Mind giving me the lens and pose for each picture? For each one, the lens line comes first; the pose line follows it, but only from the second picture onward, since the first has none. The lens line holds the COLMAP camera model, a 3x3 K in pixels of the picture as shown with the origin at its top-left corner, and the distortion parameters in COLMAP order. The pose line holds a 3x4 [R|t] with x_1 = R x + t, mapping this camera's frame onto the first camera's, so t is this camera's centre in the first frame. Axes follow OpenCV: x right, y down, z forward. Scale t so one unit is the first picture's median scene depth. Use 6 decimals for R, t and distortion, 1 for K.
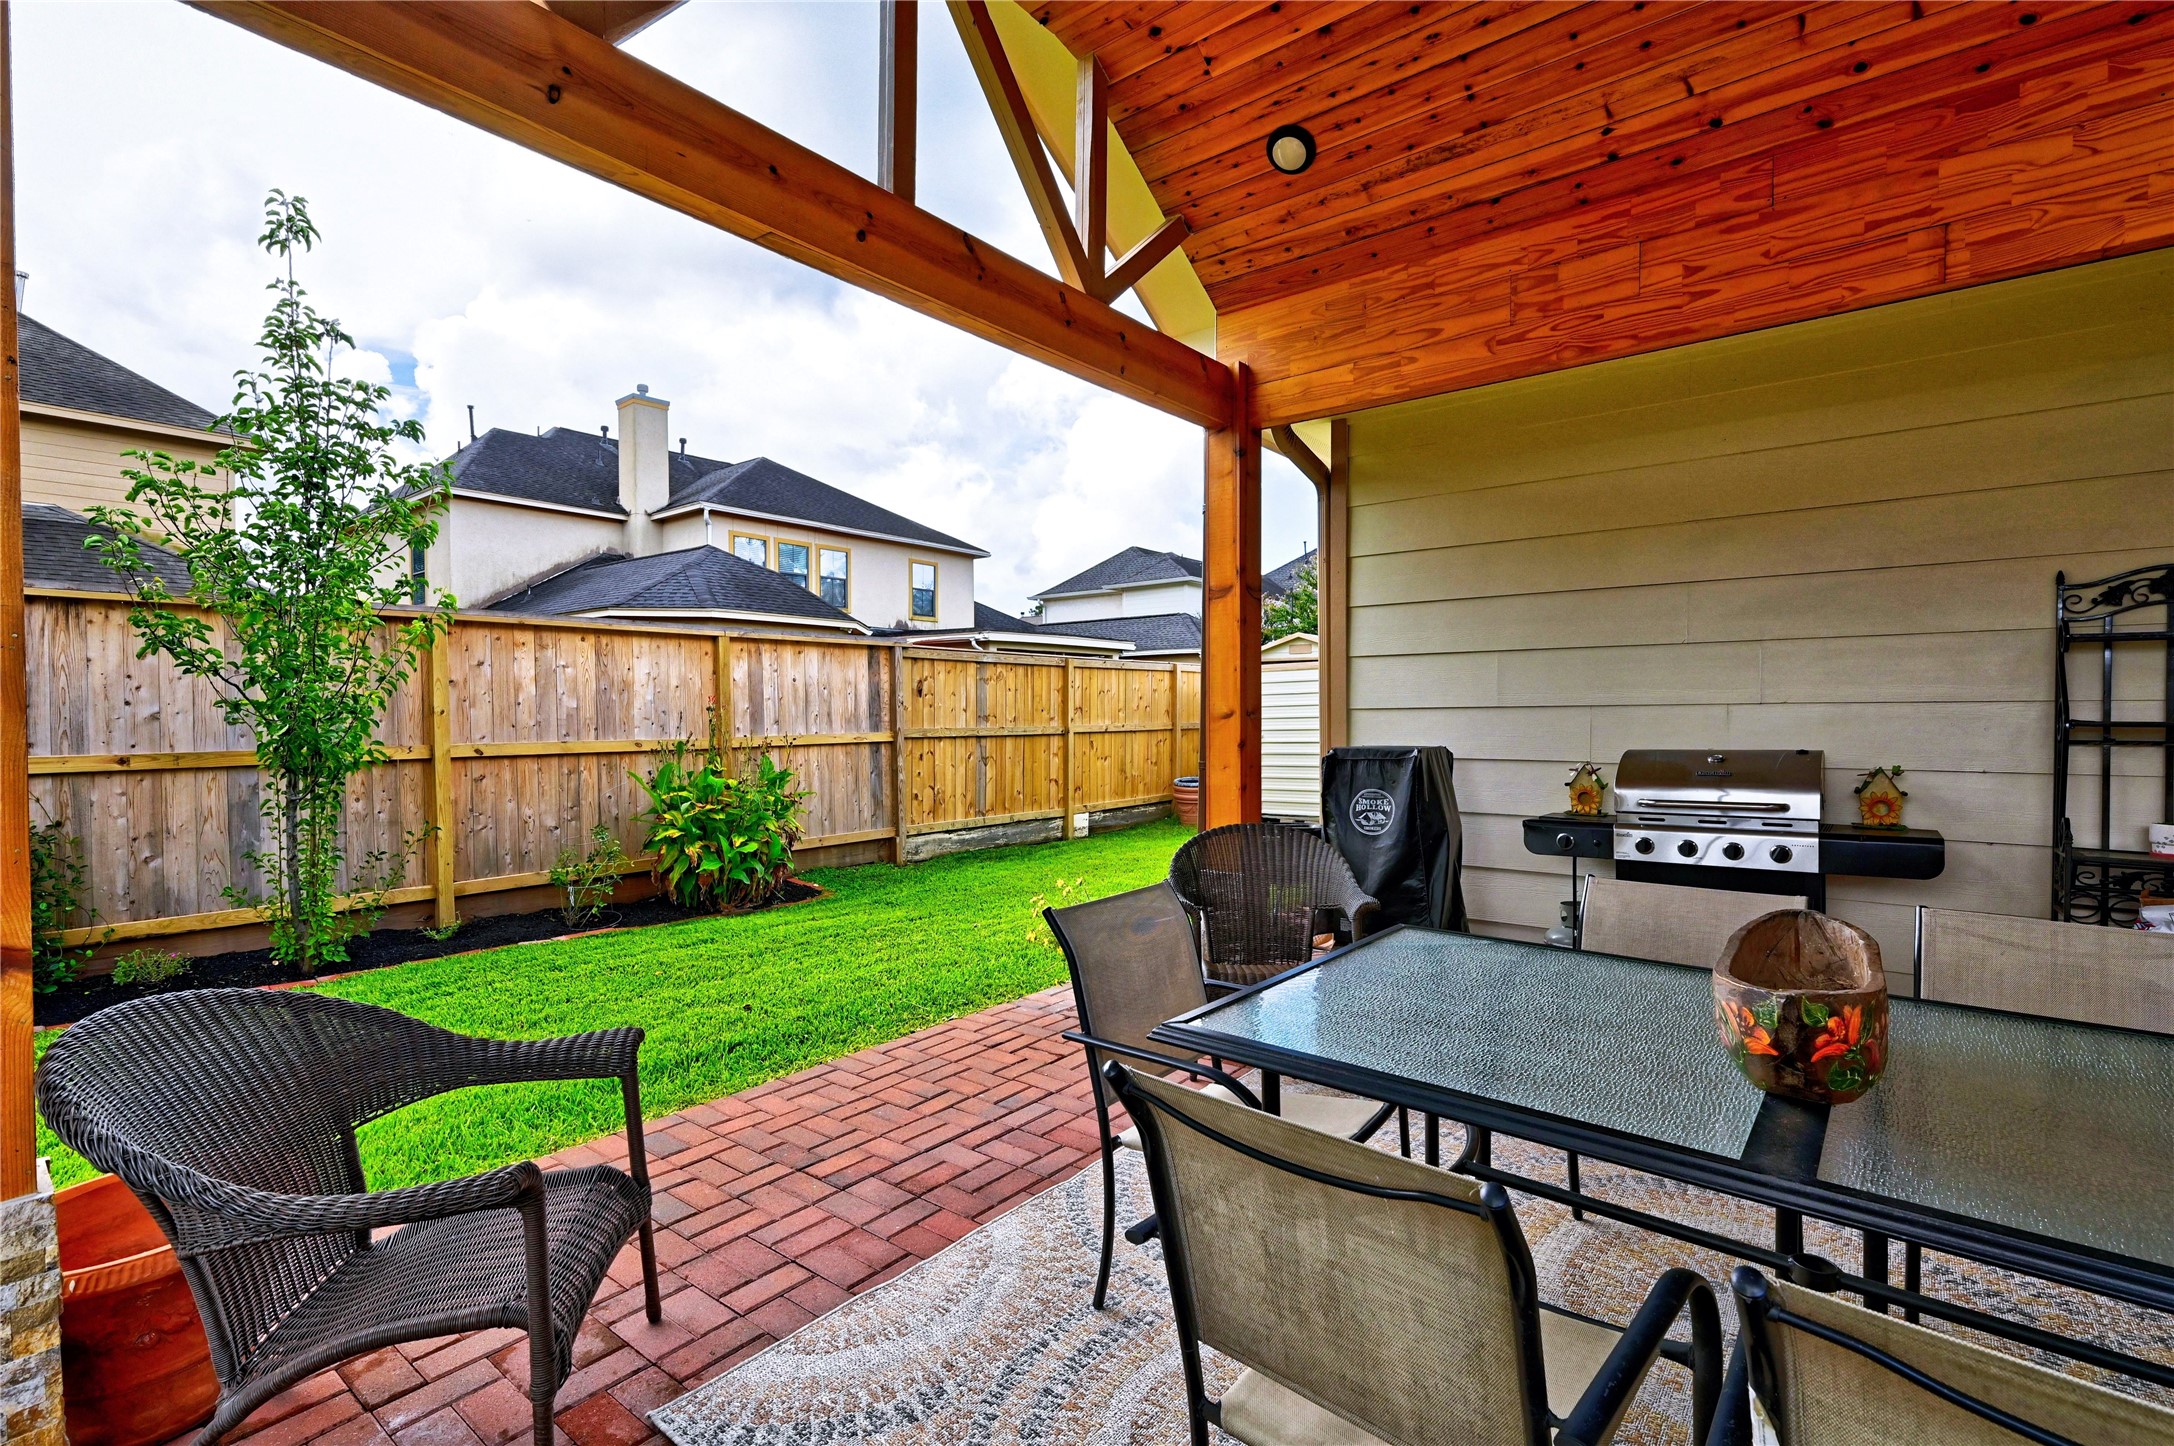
lens RADIAL K [[980.2, 0, 1087.0], [0, 980.2, 723.0], [0, 0, 1]] dist [-0.000484, 0.000507]
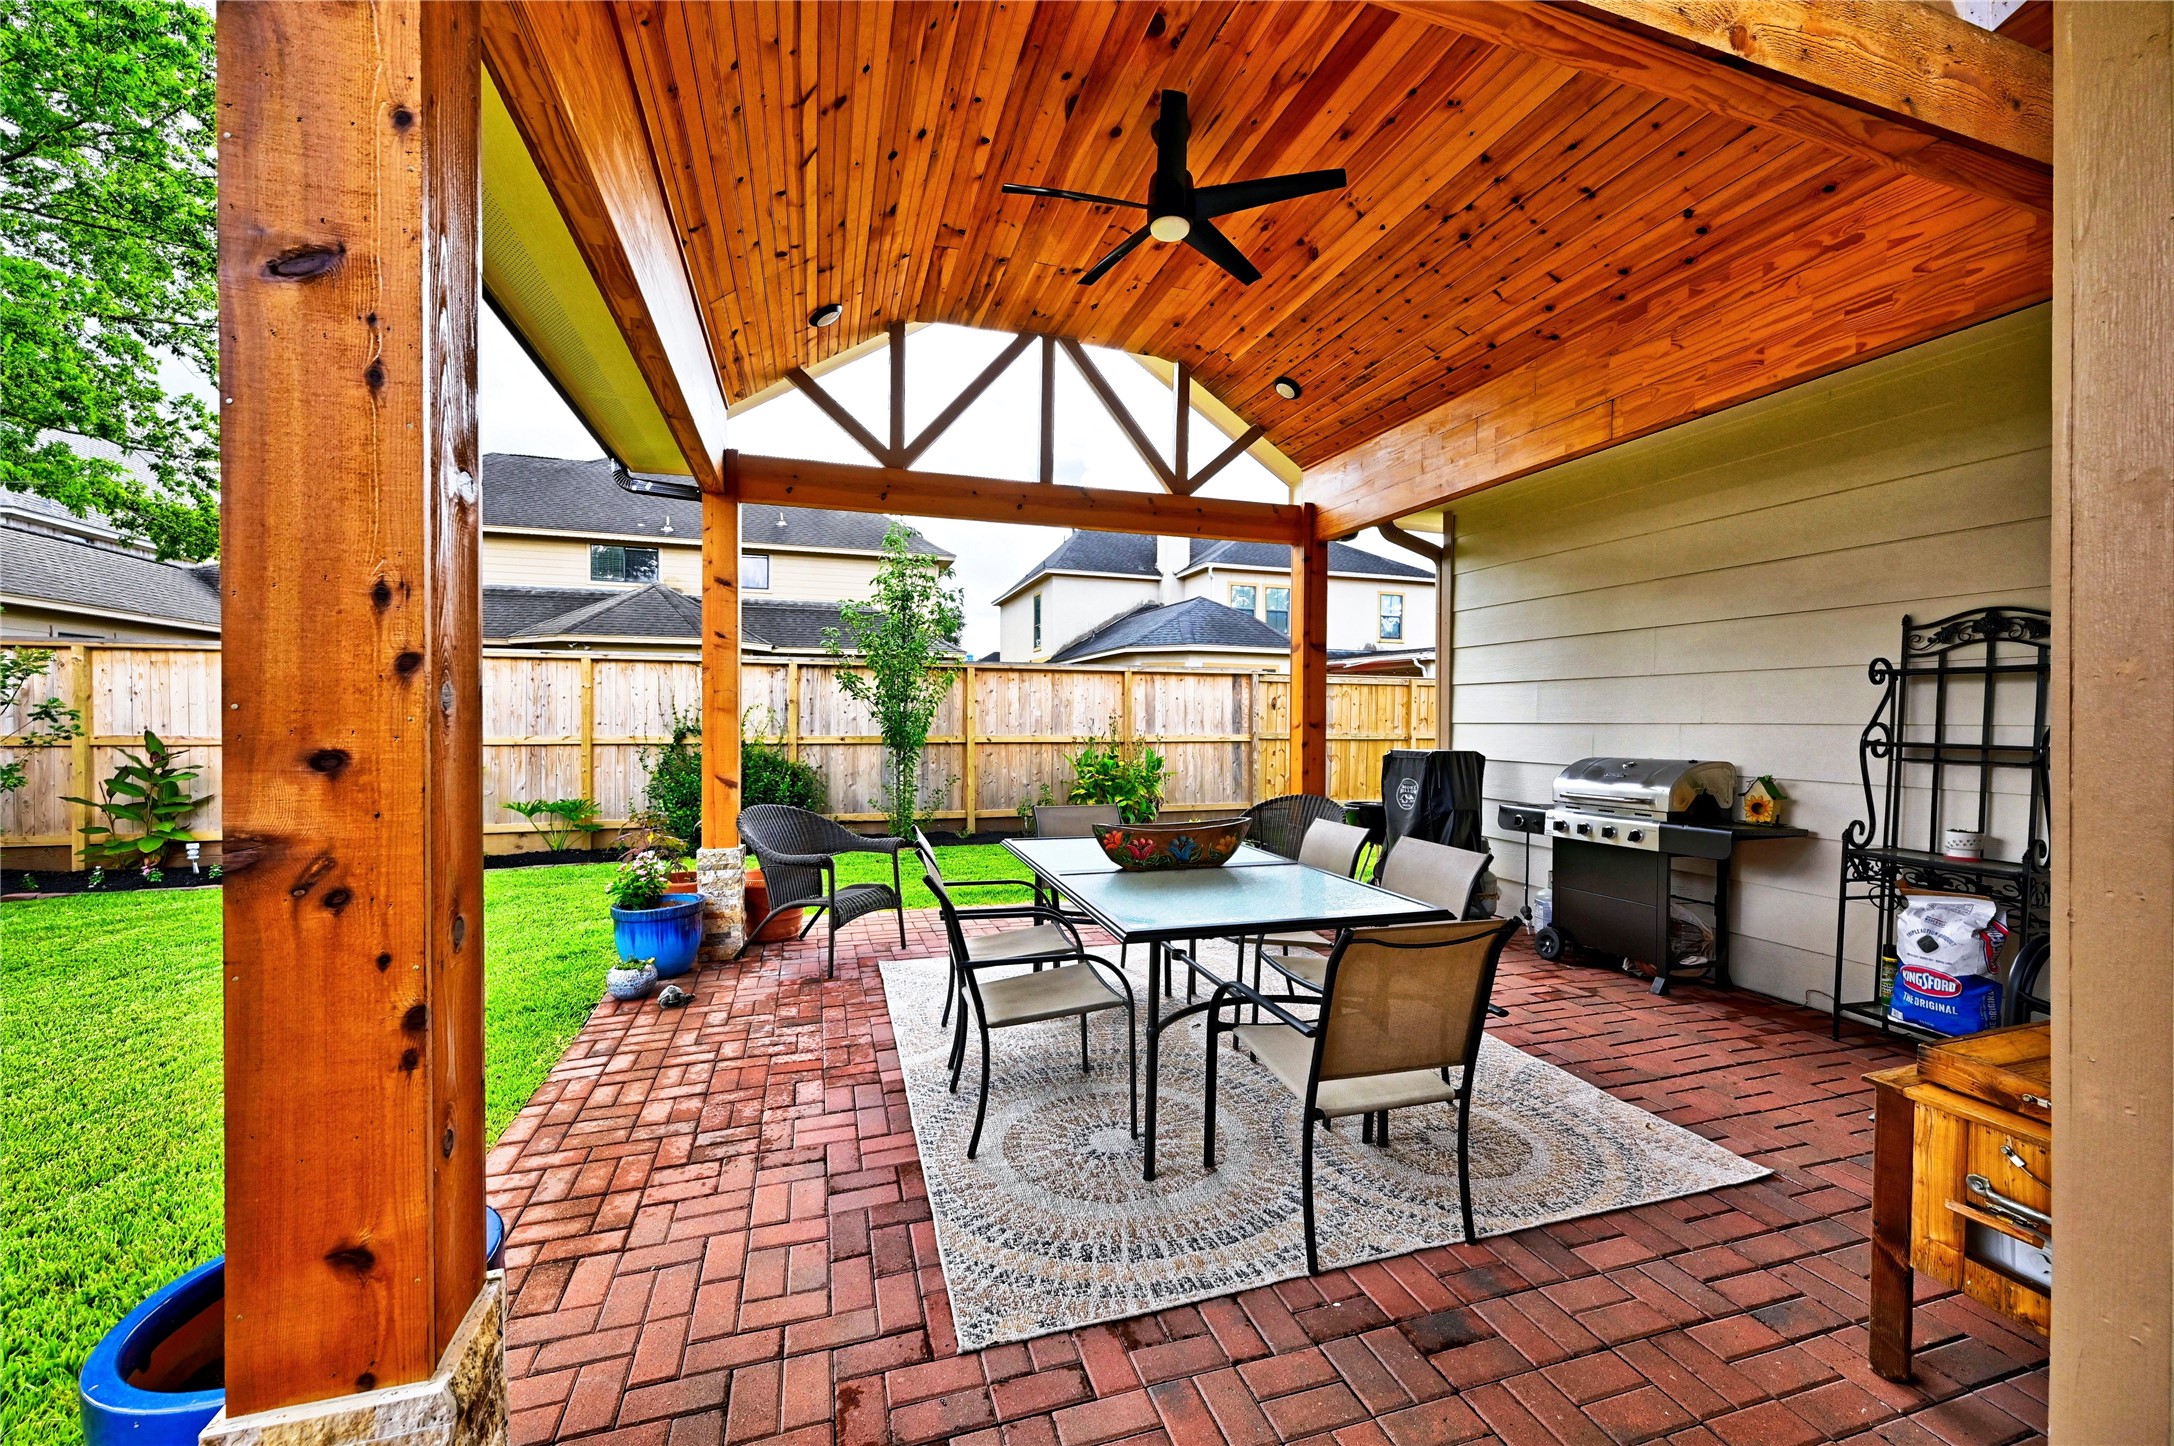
lens RADIAL K [[852.3, 0, 1084.7], [0, 852.3, 724.8], [0, 0, 1]] dist [-0.001565, 0.000101]
pose [[0.831419, 0.015365, -0.555434, 0.497424], [-0.017403, 0.999847, 0.001608, -0.005011], [0.555374, 0.008329, 0.831559, -0.266242]]
